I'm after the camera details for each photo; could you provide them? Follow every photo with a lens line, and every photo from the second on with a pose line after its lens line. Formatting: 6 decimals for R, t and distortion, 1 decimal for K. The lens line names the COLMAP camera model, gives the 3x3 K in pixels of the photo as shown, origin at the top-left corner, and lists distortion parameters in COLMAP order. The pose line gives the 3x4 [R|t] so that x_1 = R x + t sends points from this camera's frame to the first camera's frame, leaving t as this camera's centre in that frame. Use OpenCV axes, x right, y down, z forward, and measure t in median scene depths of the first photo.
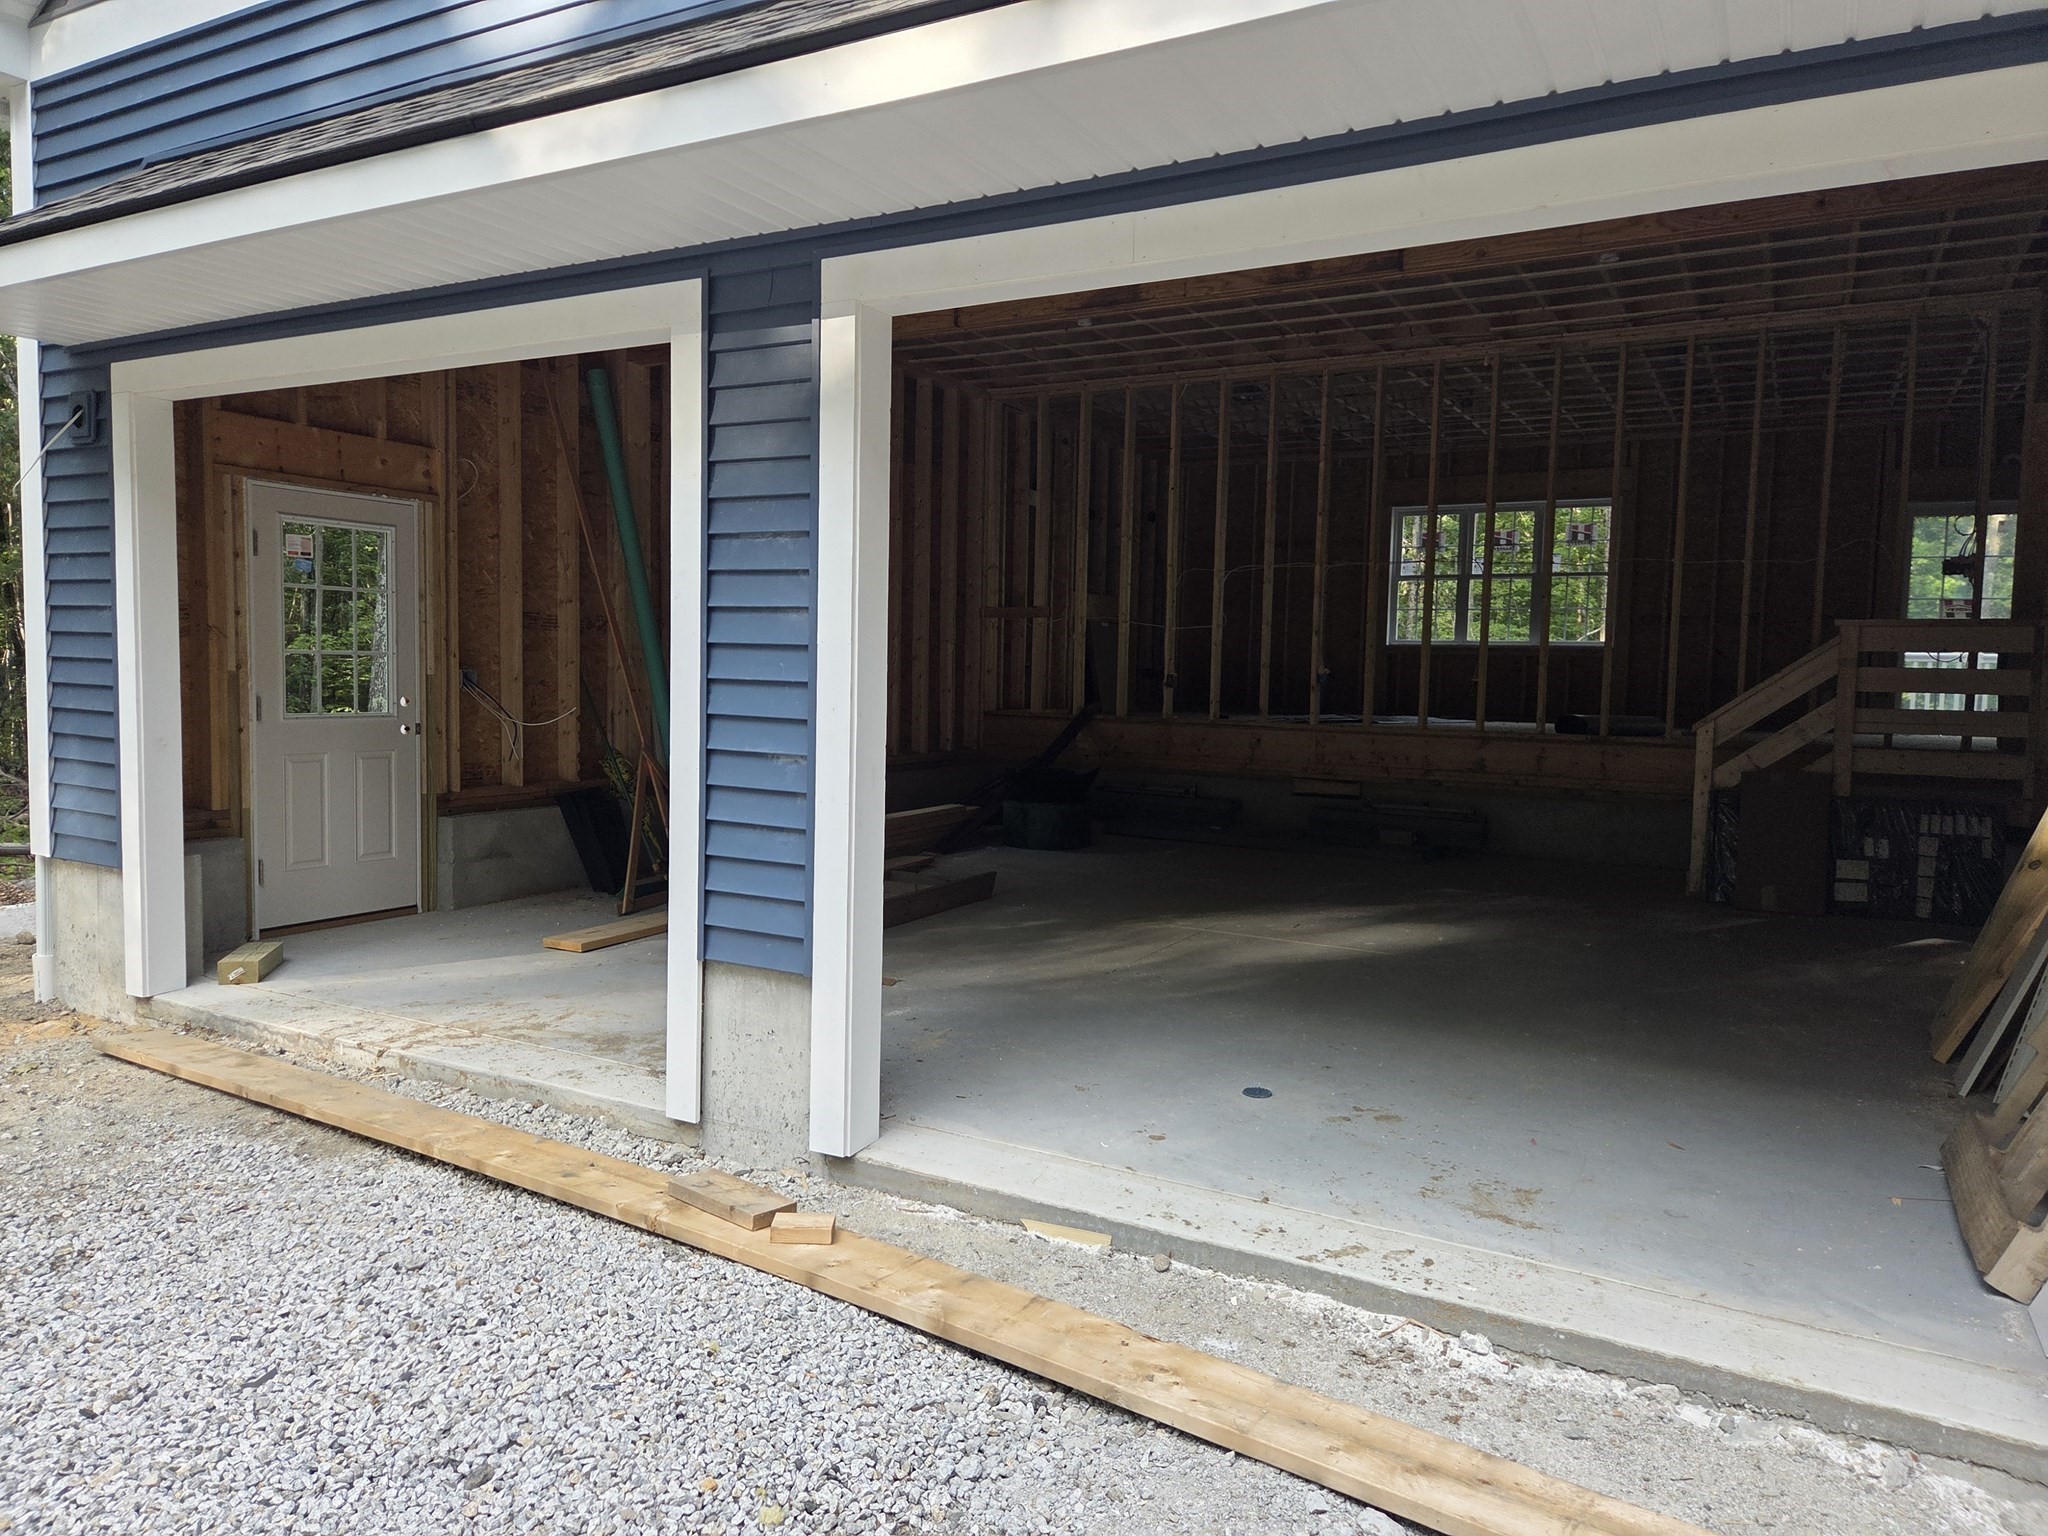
lens RADIAL K [[1383.8, 0, 1031.5], [0, 1383.8, 775.2], [0, 0, 1]] dist [0.083949, -0.066433]
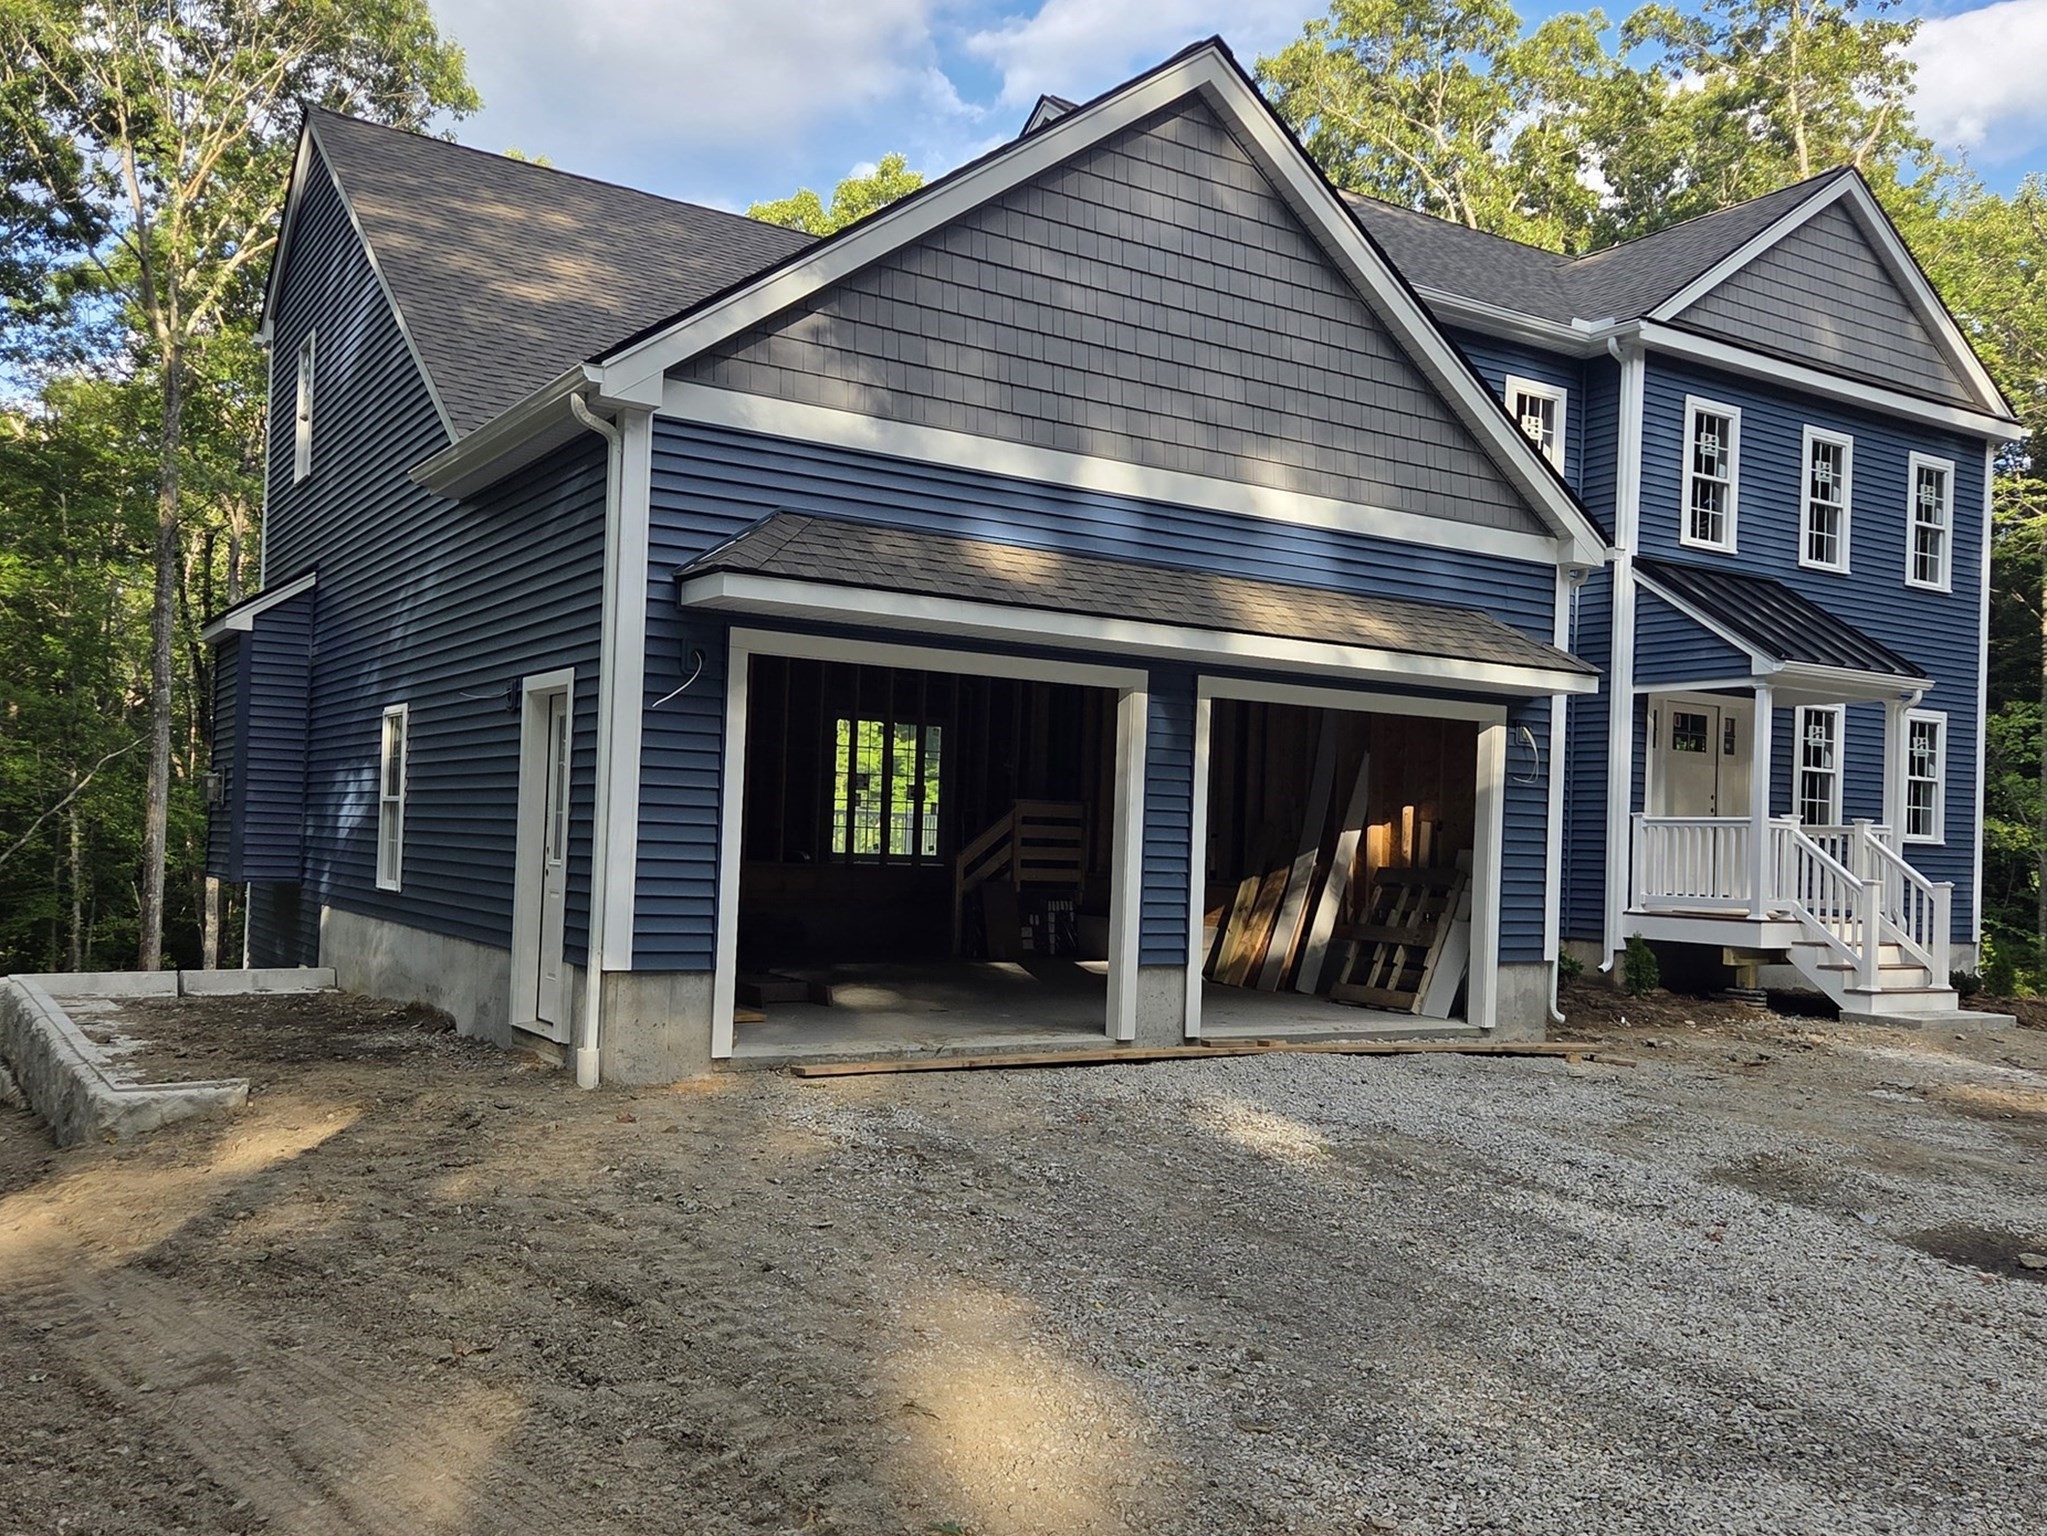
lens RADIAL K [[1748.7, 0, 1023.5], [0, 1748.7, 768.0], [0, 0, 1]] dist [0.004225, 0.002716]
pose [[0.458869, 0.034209, 0.887845, -1.516550], [0.039764, 0.997467, -0.058984, -0.014108], [-0.887614, 0.062370, 0.456346, -0.070910]]
